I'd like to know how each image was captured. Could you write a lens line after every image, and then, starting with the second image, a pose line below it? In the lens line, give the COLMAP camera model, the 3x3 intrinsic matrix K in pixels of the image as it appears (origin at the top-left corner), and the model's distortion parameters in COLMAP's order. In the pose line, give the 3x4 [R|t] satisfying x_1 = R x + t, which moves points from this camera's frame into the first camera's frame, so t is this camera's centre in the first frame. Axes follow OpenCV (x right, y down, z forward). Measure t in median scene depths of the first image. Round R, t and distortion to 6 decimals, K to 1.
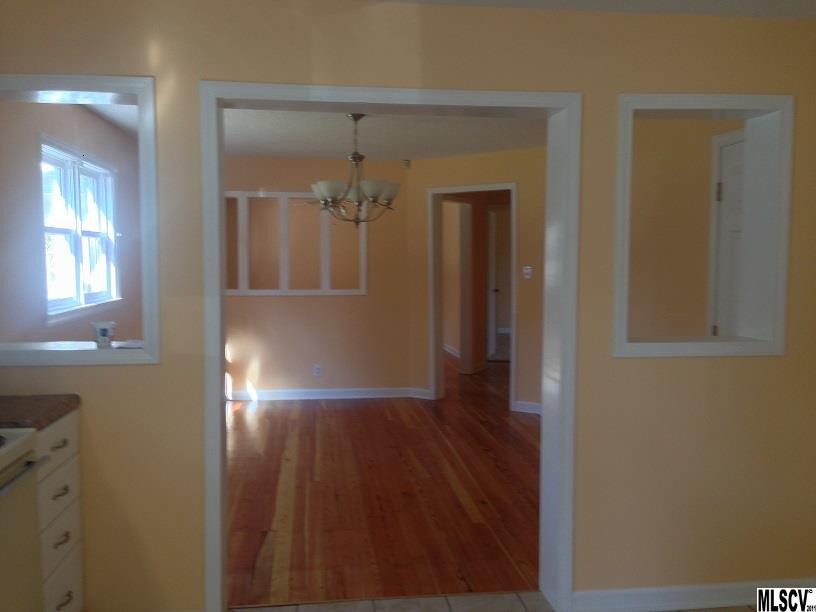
lens RADIAL K [[766.7, 0, 401.7], [0, 766.7, 299.0], [0, 0, 1]] dist [0.070165, 0.000000]
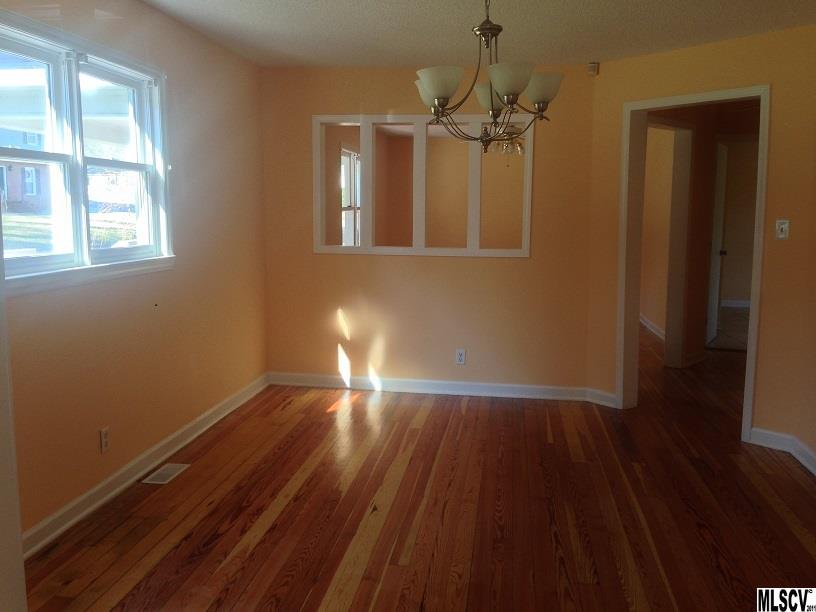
lens RADIAL K [[766.7, 0, 399.6], [0, 766.7, 289.8], [0, 0, 1]] dist [0.070165, 0.000000]
pose [[0.964866, 0.037592, -0.260041, 0.028951], [-0.025040, 0.998363, 0.051417, -0.010024], [0.261548, -0.043100, 0.964228, 0.303569]]
